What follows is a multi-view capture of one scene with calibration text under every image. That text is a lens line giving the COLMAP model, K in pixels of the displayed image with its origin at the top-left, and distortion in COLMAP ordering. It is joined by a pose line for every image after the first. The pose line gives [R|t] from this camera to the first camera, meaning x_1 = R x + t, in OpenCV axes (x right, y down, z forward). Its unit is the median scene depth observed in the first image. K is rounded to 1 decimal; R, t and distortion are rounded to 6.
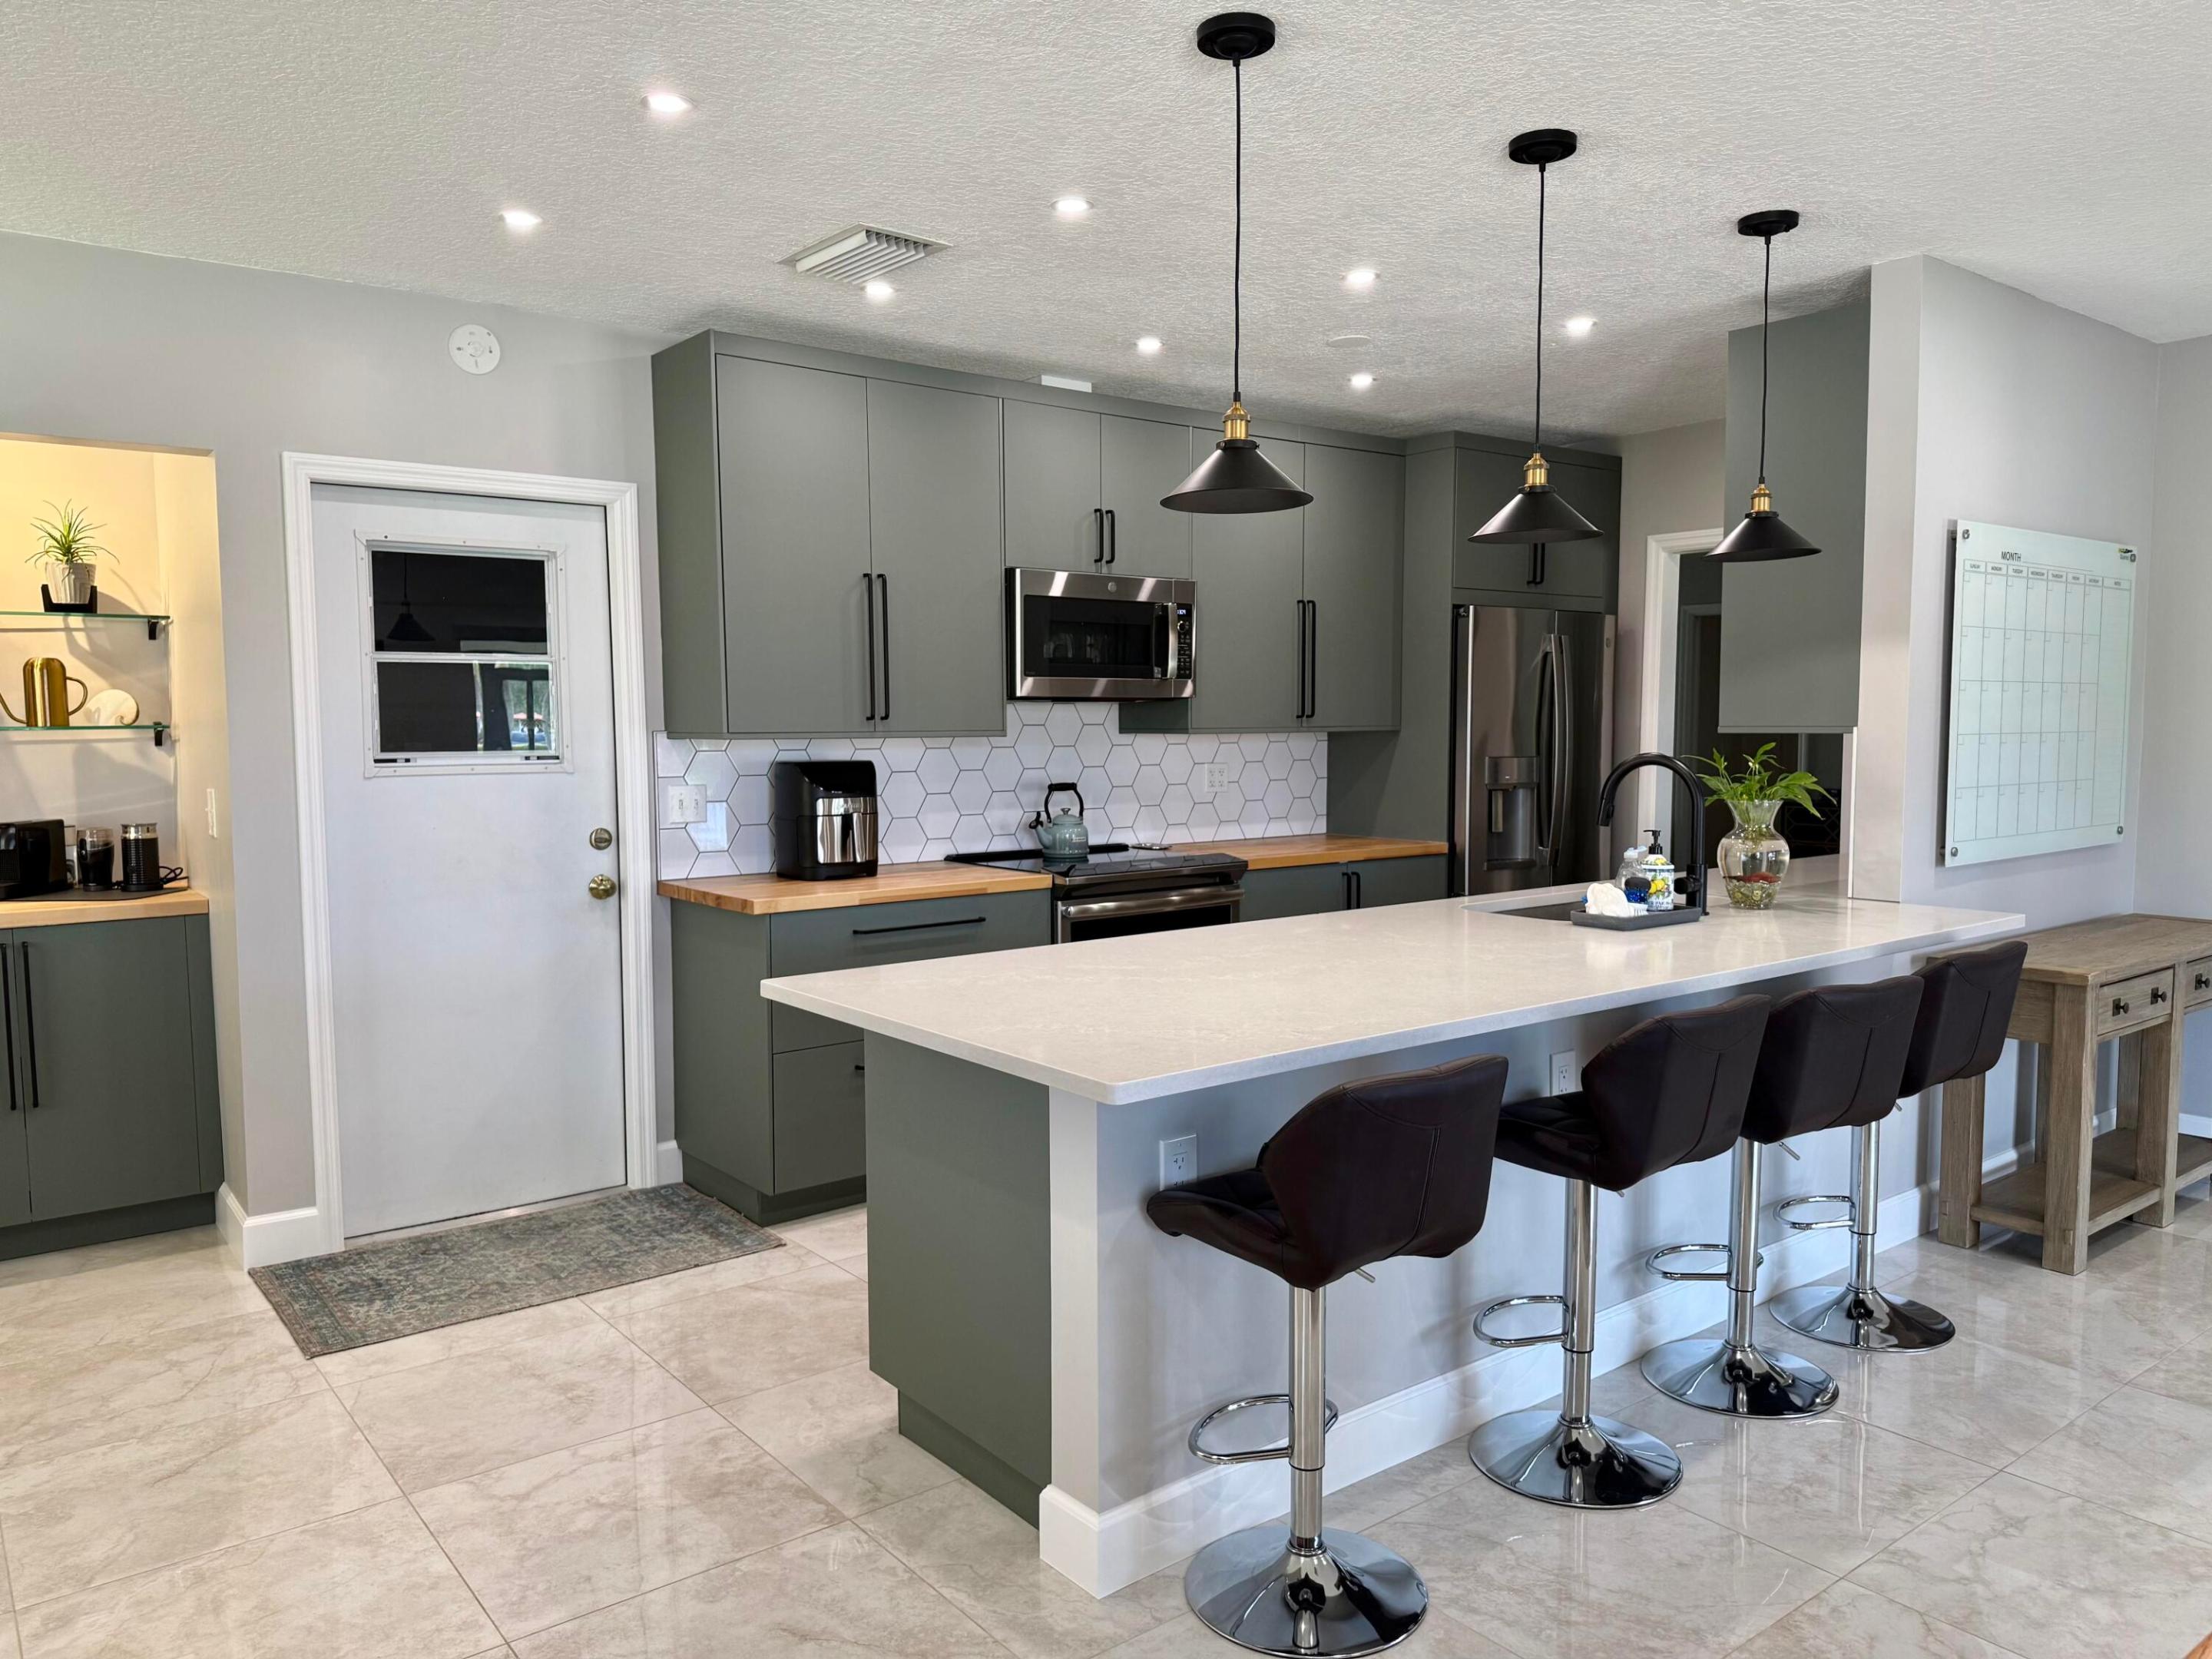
lens RADIAL K [[1550.8, 0, 1066.3], [0, 1550.8, 831.9], [0, 0, 1]] dist [0.048131, -0.057305]
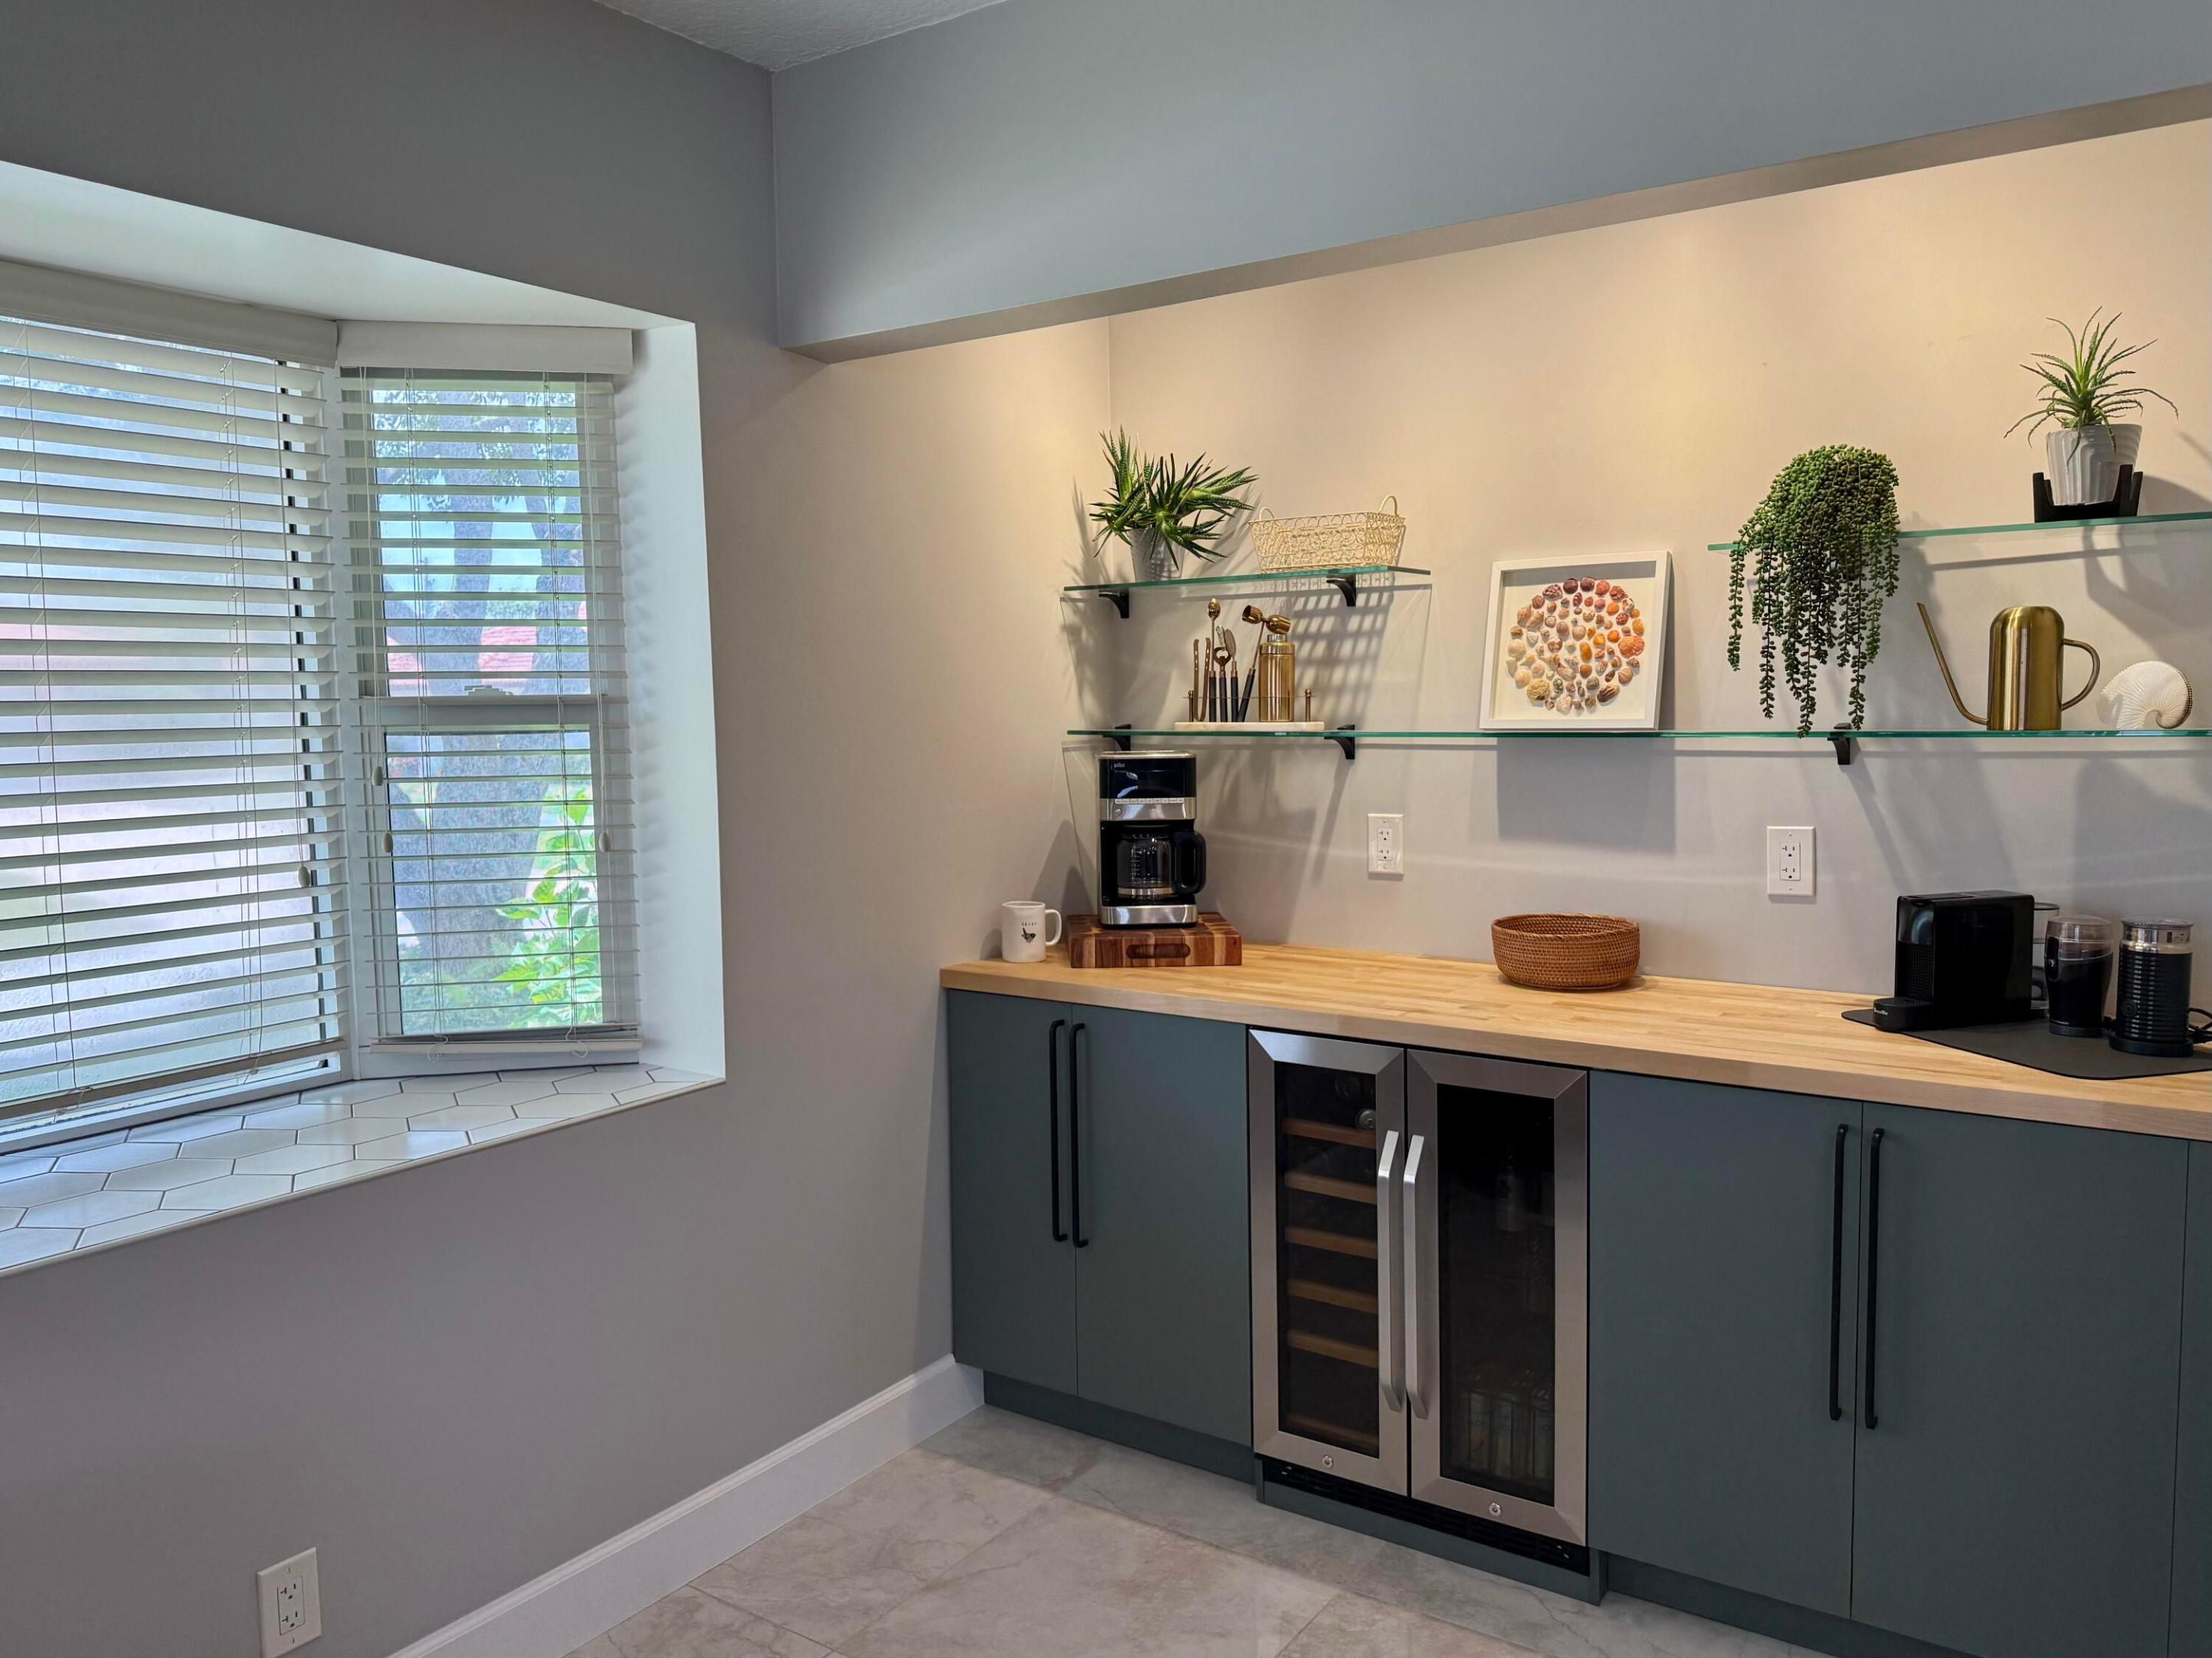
lens RADIAL K [[1573.4, 0, 1110.1], [0, 1573.4, 856.6], [0, 0, 1]] dist [0.077925, -0.108889]
pose [[0.318386, 0.094638, -0.943225, -0.212460], [-0.058545, 0.995068, 0.080077, -0.048949], [0.946152, 0.029726, 0.322356, 0.511387]]
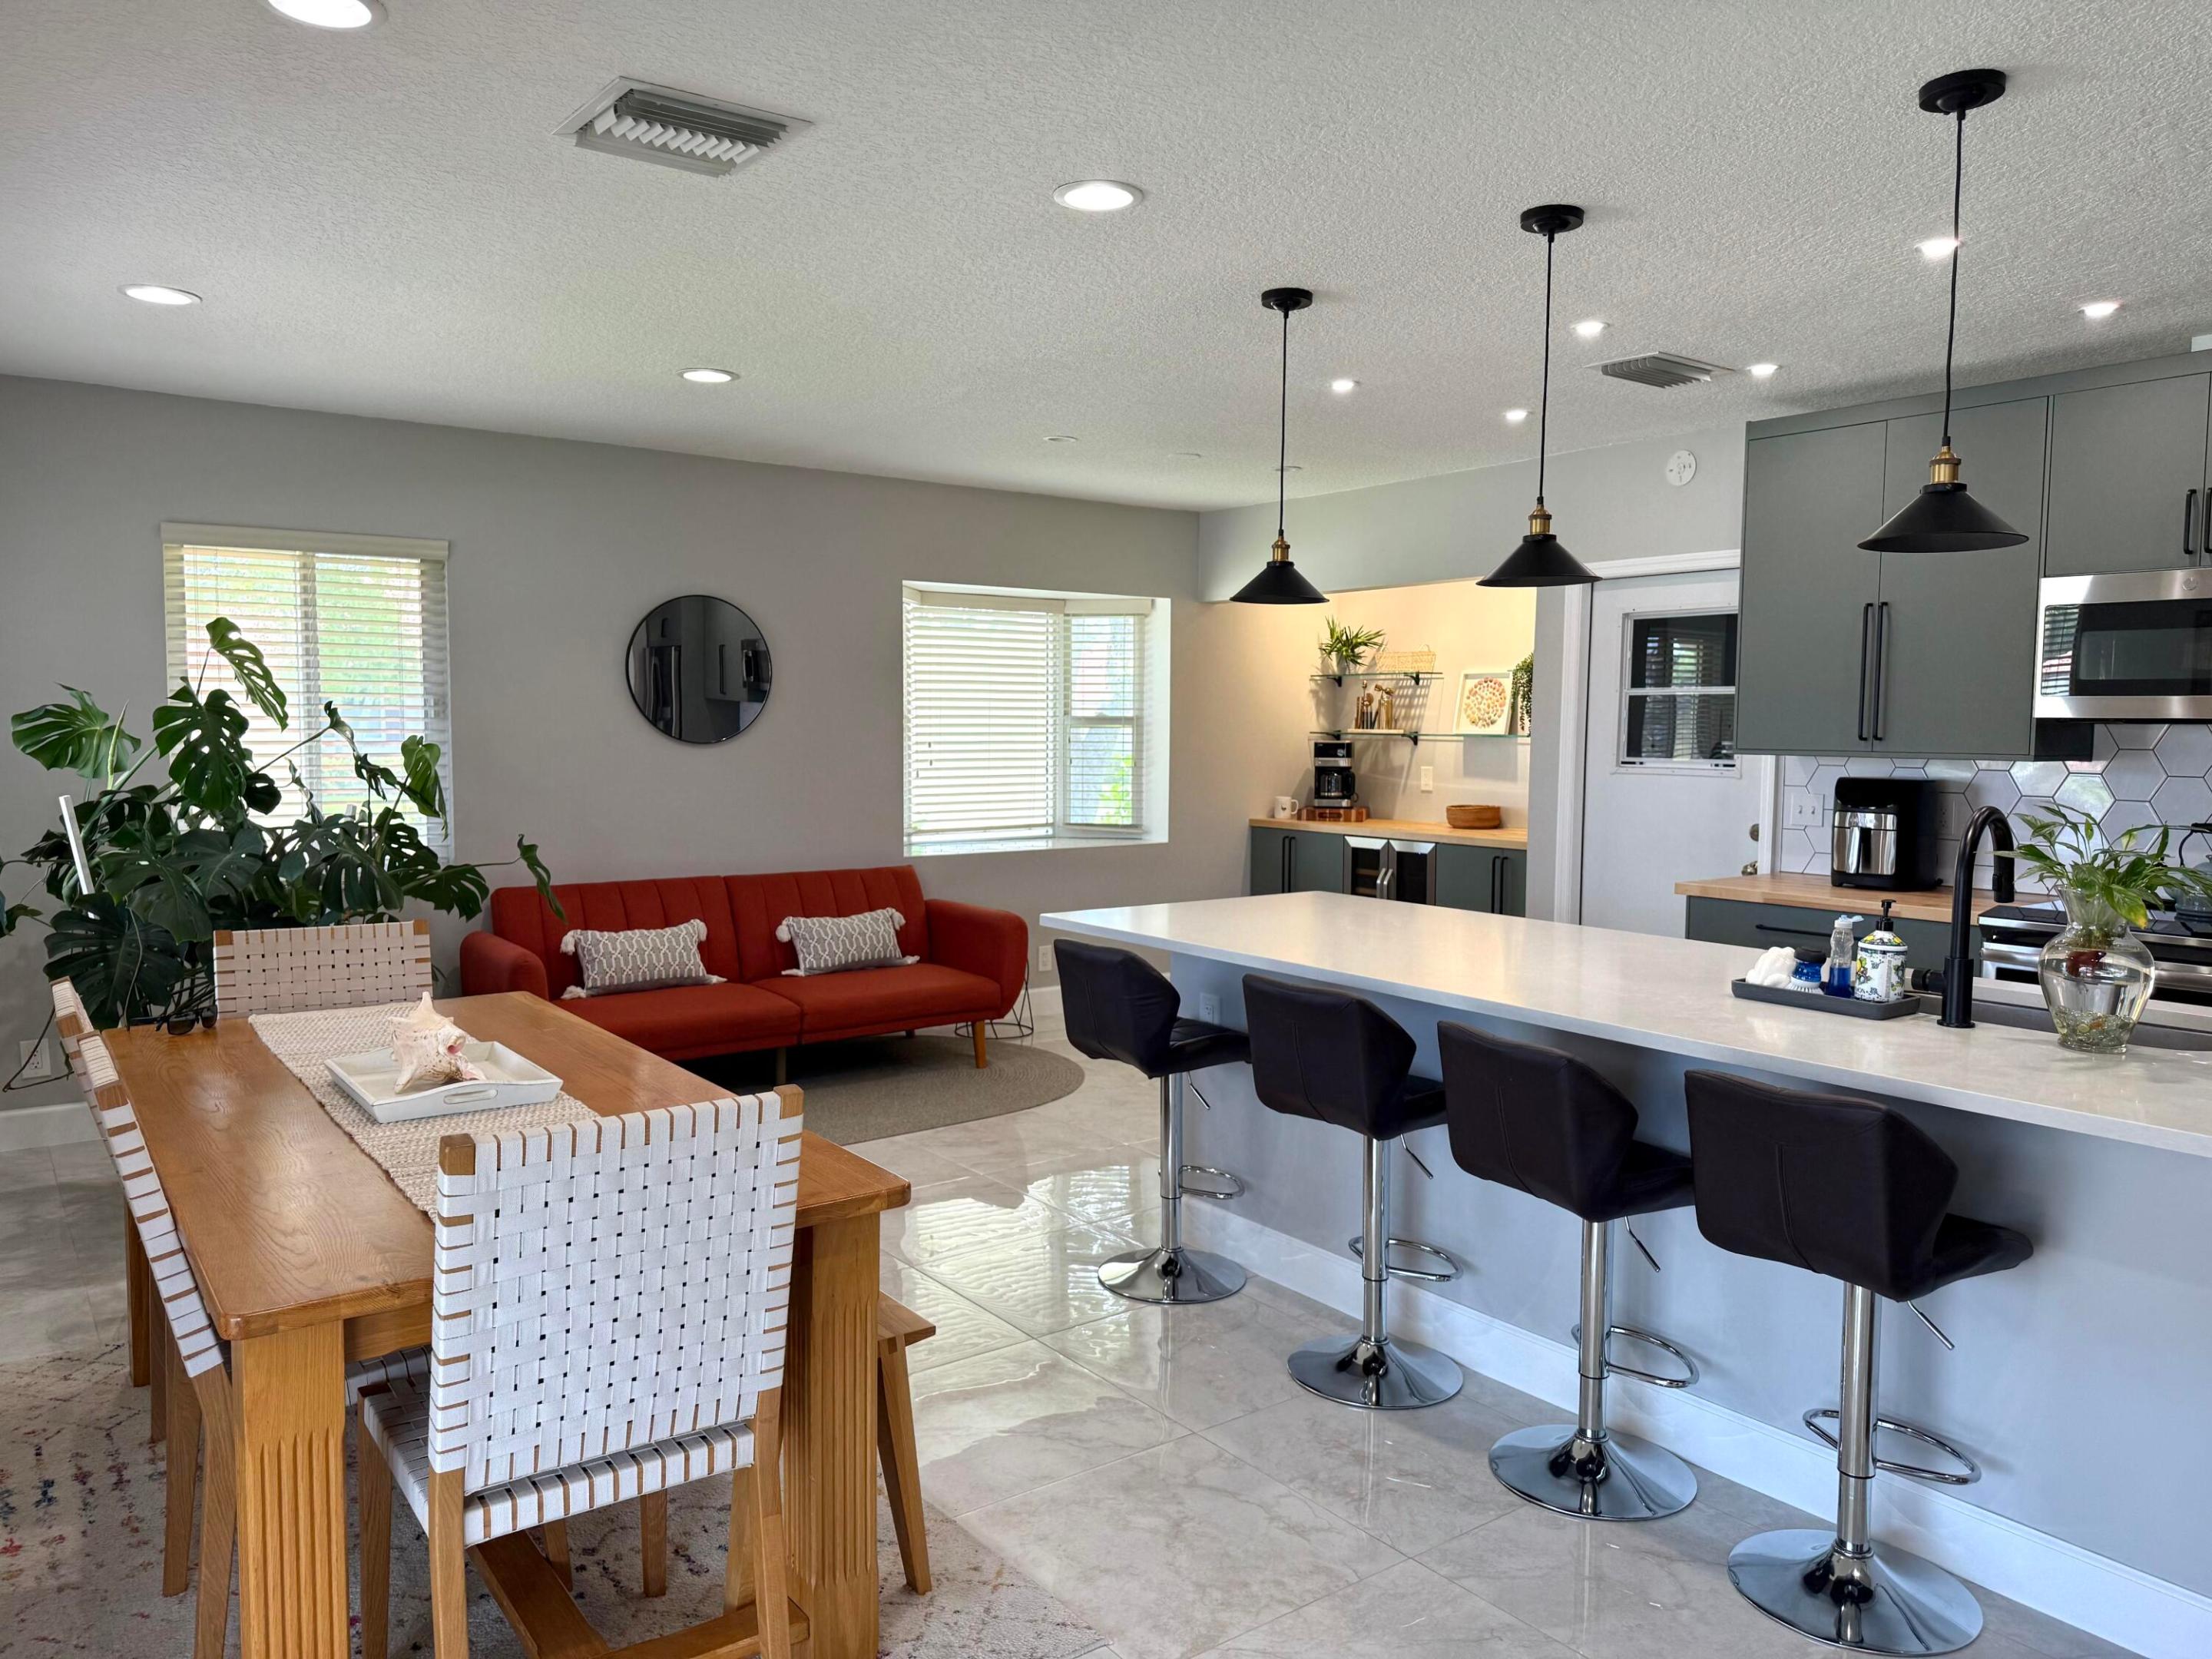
lens RADIAL K [[1546.3, 0, 1115.5], [0, 1546.3, 832.9], [0, 0, 1]] dist [0.128582, -0.211076]
pose [[0.000766, 0.078533, -0.996911, 0.954873], [-0.079147, 0.993789, 0.078227, -0.054114], [0.996863, 0.078842, 0.006977, 0.495345]]
